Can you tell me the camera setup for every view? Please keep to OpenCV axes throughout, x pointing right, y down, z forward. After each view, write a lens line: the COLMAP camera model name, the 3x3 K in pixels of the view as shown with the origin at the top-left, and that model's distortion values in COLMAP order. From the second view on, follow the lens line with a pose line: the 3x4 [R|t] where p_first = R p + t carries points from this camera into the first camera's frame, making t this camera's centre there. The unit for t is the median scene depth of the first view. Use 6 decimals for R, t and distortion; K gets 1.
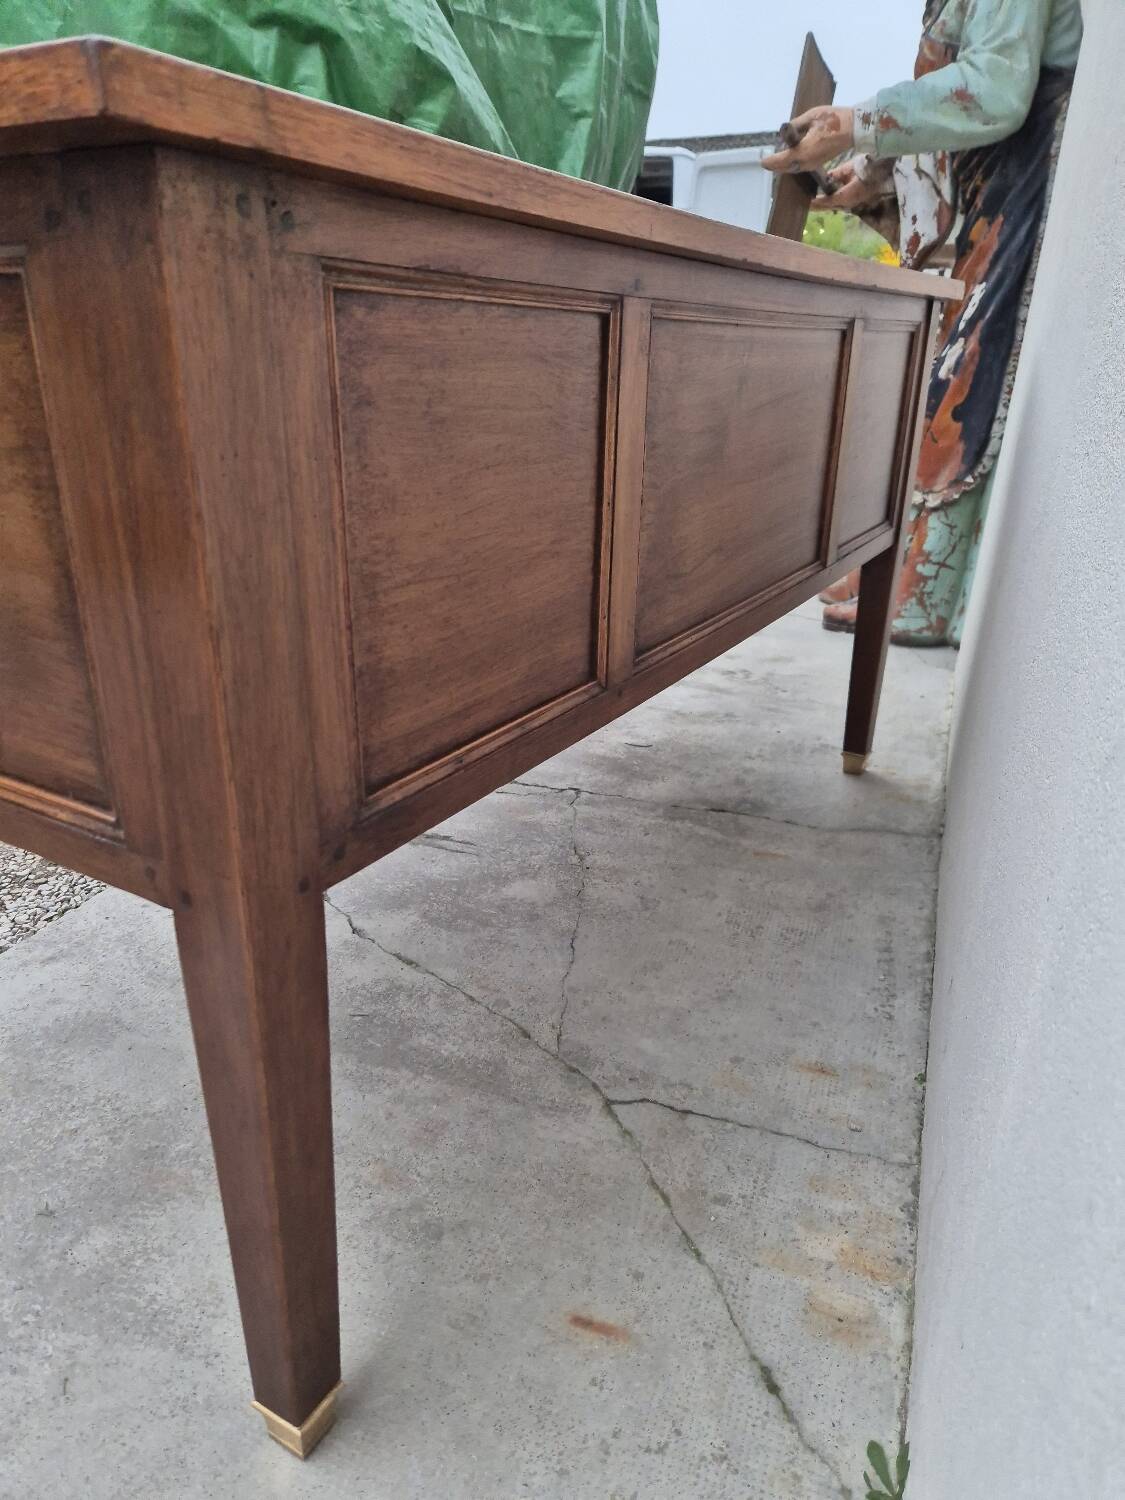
lens RADIAL K [[1002.1, 0, 561.7], [0, 1002.1, 762.1], [0, 0, 1]] dist [0.081085, -0.061015]
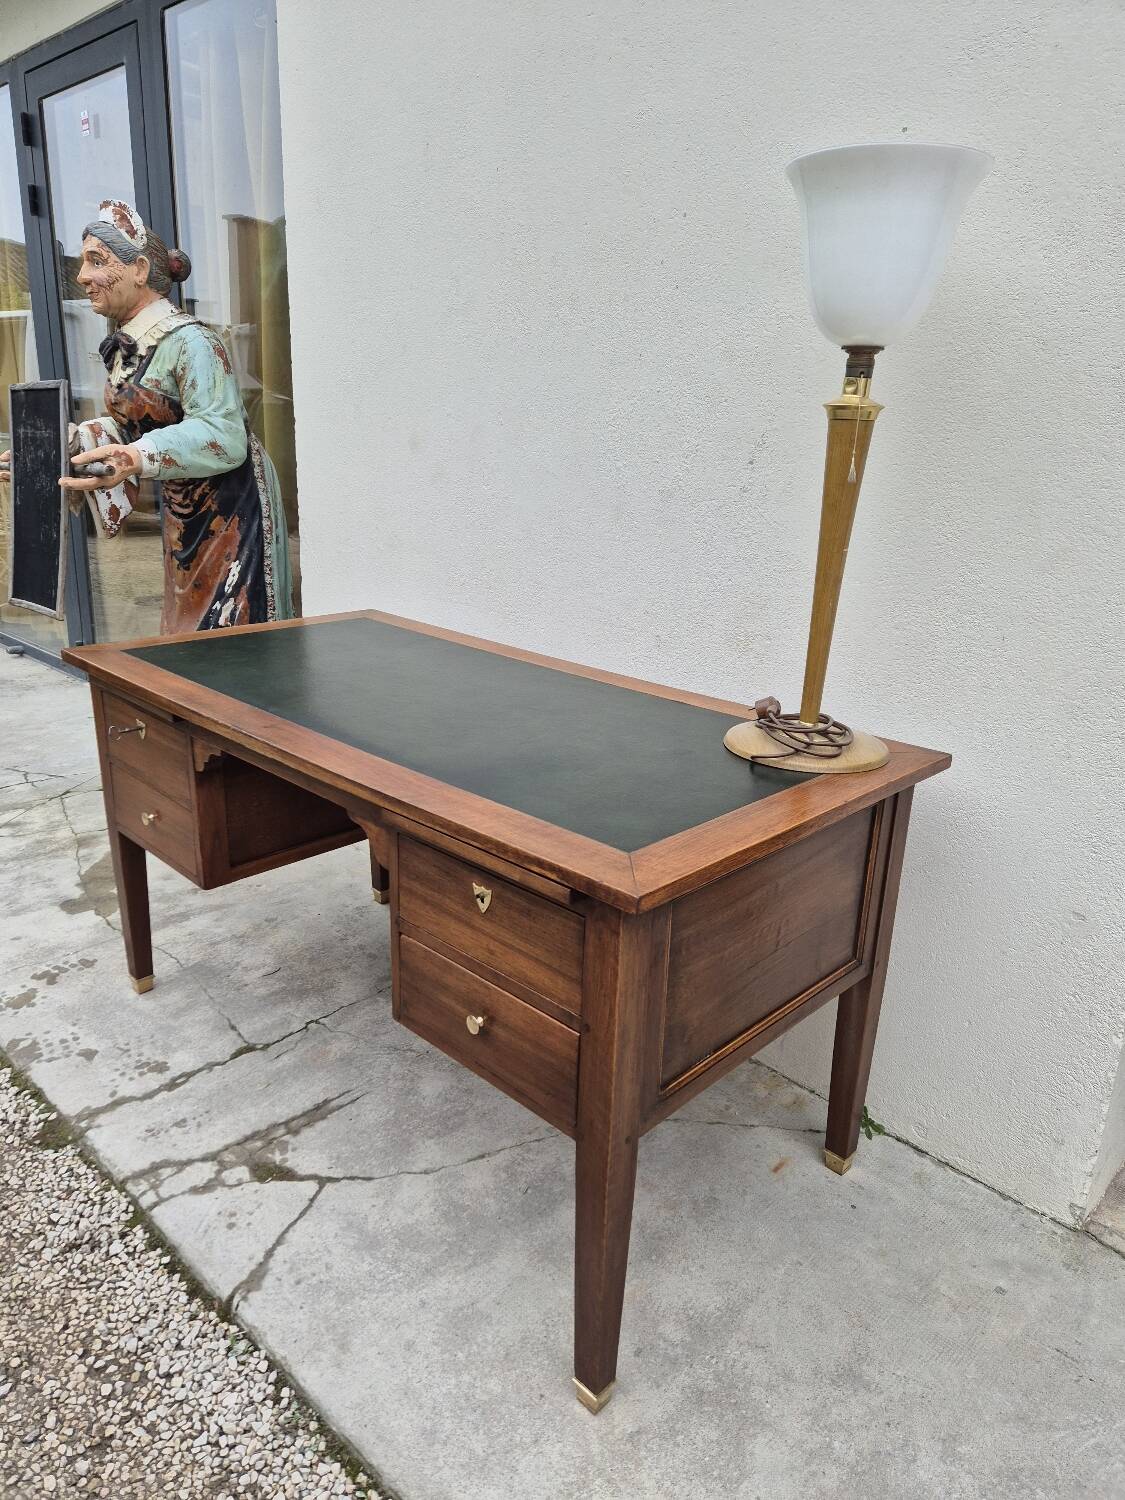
lens RADIAL K [[1002.1, 0, 549.3], [0, 1002.1, 752.4], [0, 0, 1]] dist [0.080908, -0.063208]
pose [[0.410950, -0.289895, 0.864339, -1.129677], [0.329460, 0.931244, 0.155693, -0.506491], [-0.850045, 0.220783, 0.478203, 0.079498]]
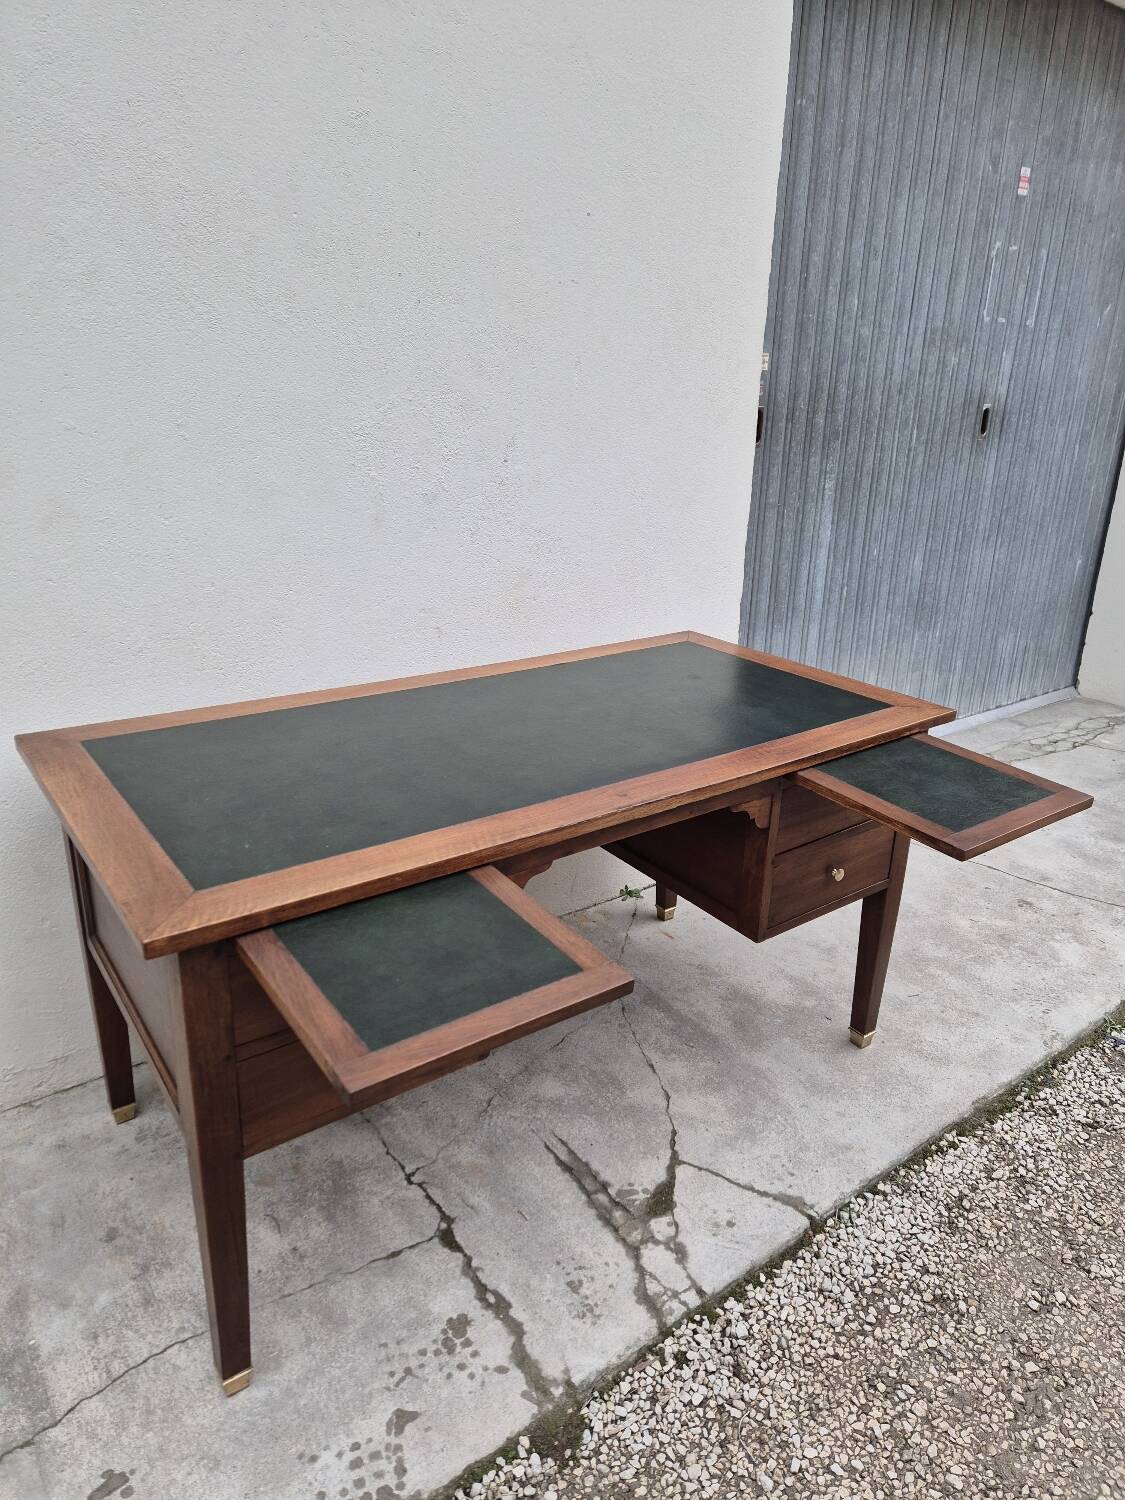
lens RADIAL K [[997.1, 0, 568.8], [0, 997.1, 750.5], [0, 0, 1]] dist [0.087232, -0.068502]
pose [[-0.836285, -0.234623, 0.495559, -0.716904], [0.168704, 0.749863, 0.639722, -1.258874], [-0.521695, 0.618593, -0.587518, 1.641800]]
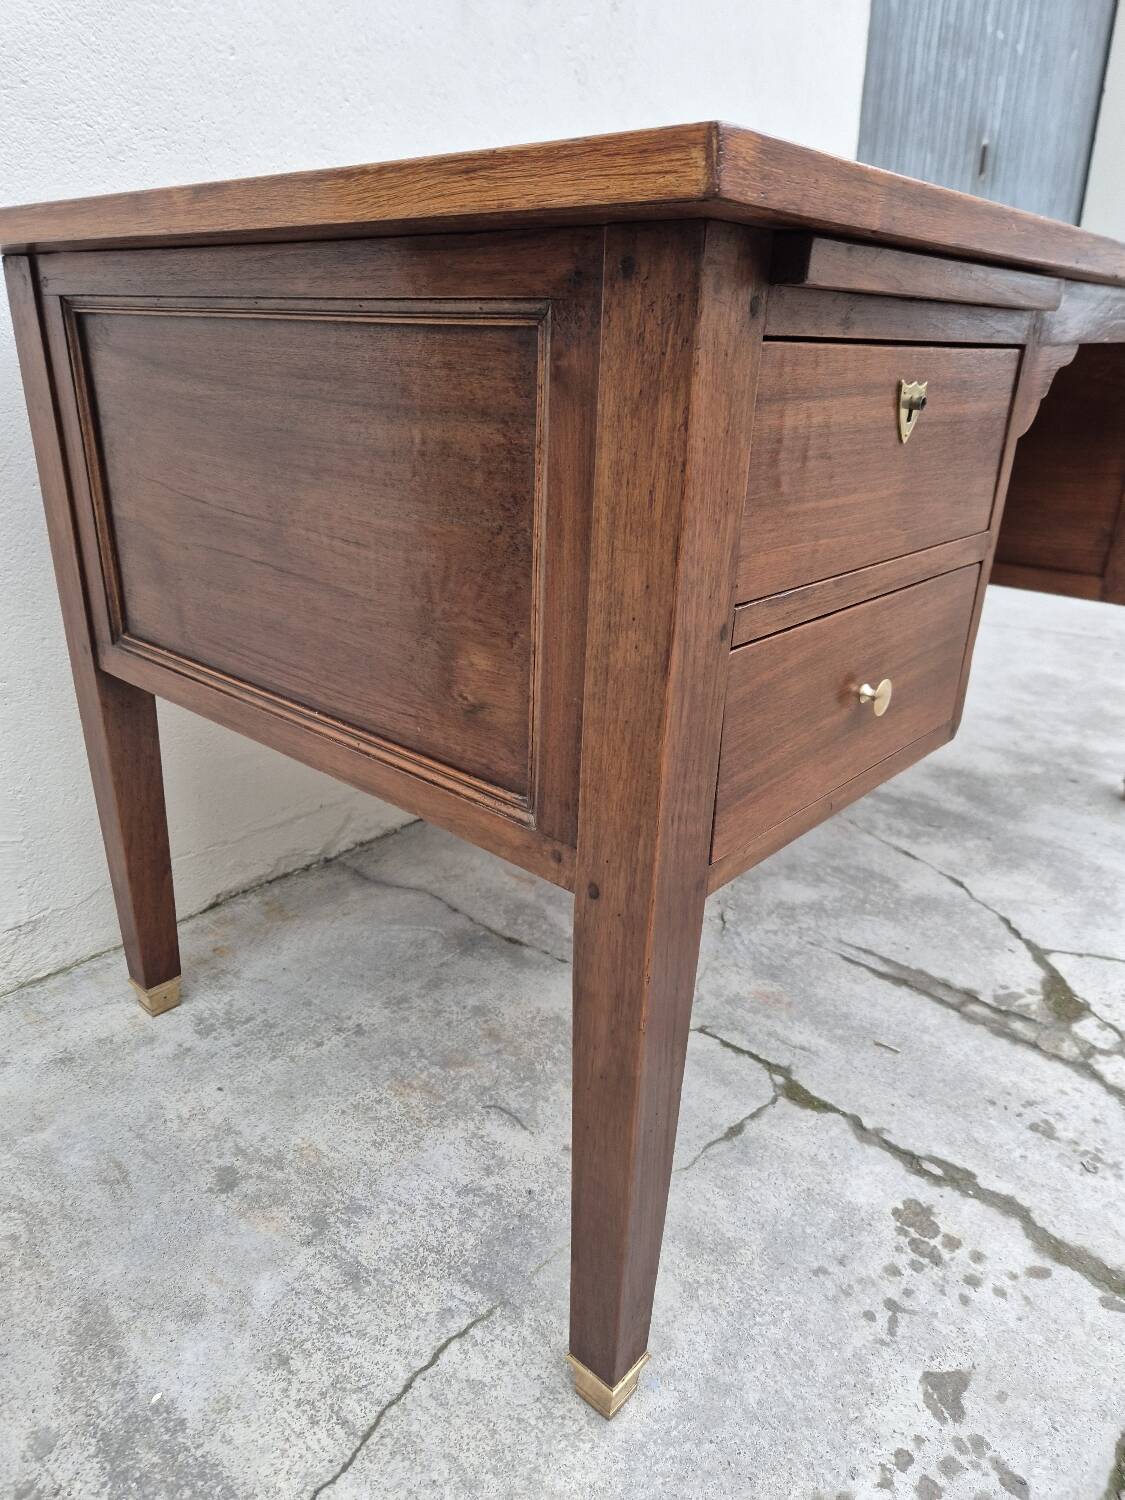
lens RADIAL K [[1010.2, 0, 549.4], [0, 1010.2, 746.3], [0, 0, 1]] dist [0.061856, -0.052897]
pose [[-0.932580, -0.163834, 0.321640, -0.117521], [0.110073, 0.719546, 0.685666, -0.736320], [-0.343770, 0.674842, -0.653001, 1.743239]]
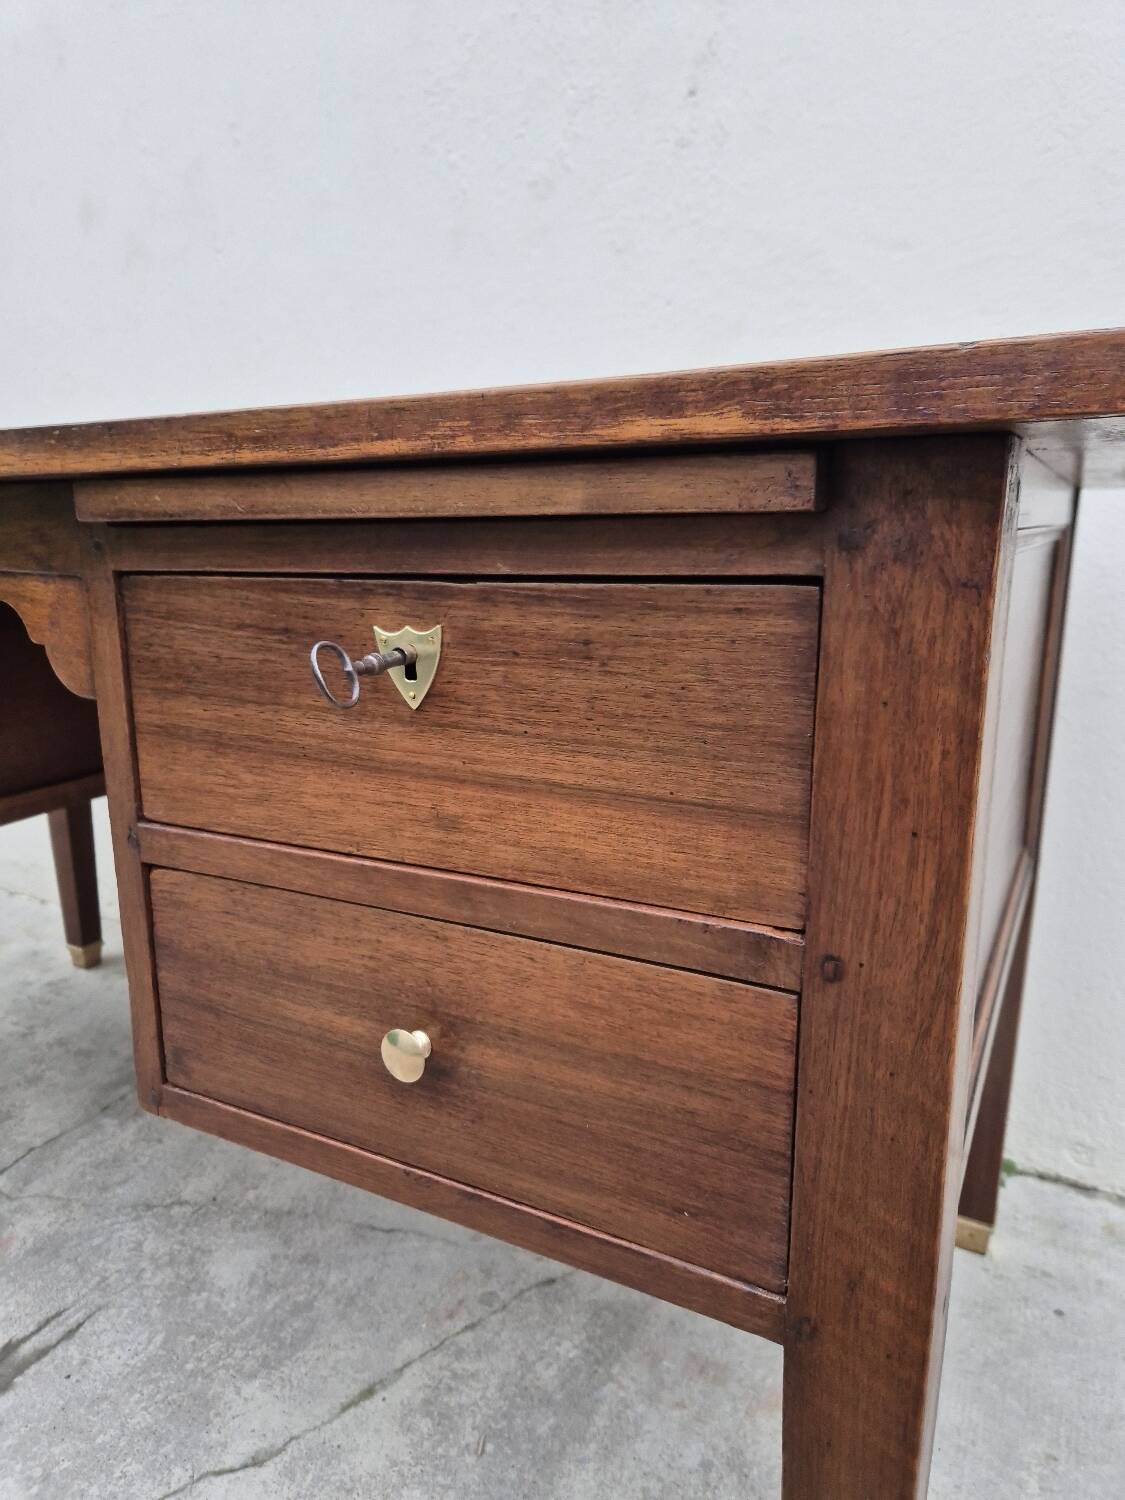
lens RADIAL K [[1022.0, 0, 545.2], [0, 1022.0, 746.7], [0, 0, 1]] dist [0.063747, -0.062280]
pose [[0.135355, -0.236061, 0.962265, -0.677039], [0.383361, 0.908036, 0.168833, -0.266535], [-0.913626, 0.346043, 0.213404, 0.537922]]
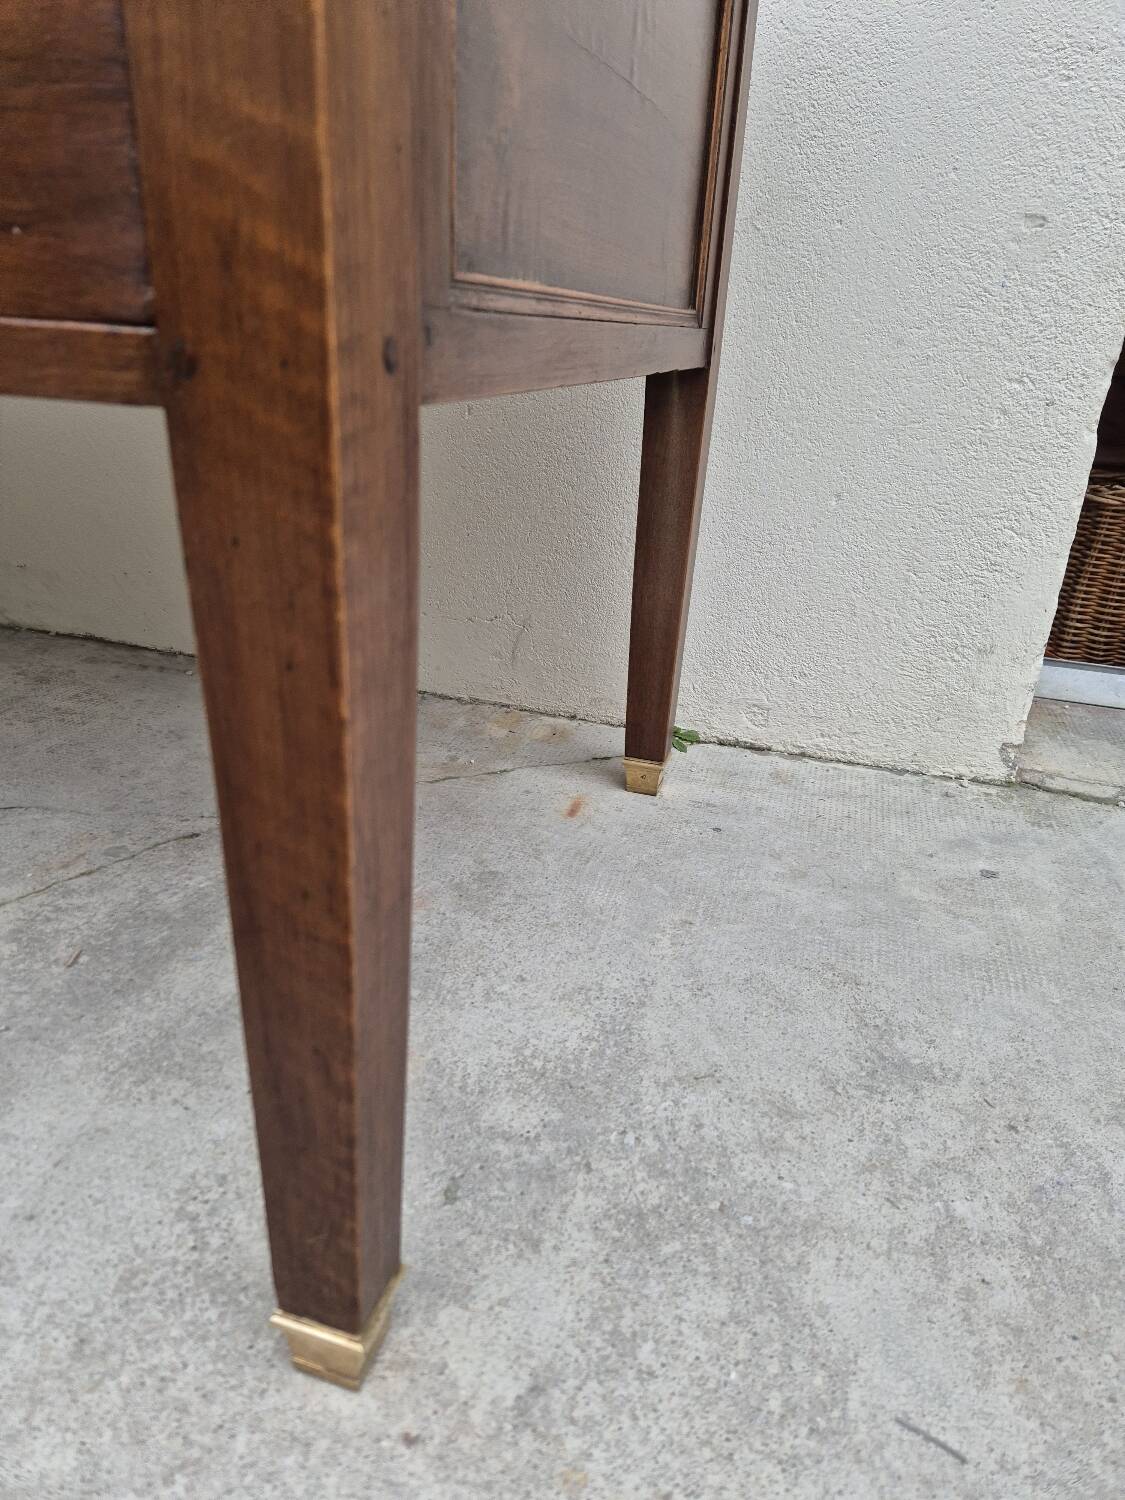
lens RADIAL K [[1002.8, 0, 551.9], [0, 1002.8, 746.1], [0, 0, 1]] dist [0.073255, -0.056176]
pose [[-0.056378, -0.407352, 0.911529, -0.640535], [0.337753, 0.851372, 0.401358, -0.016682], [-0.939545, 0.330500, 0.089586, 0.527967]]
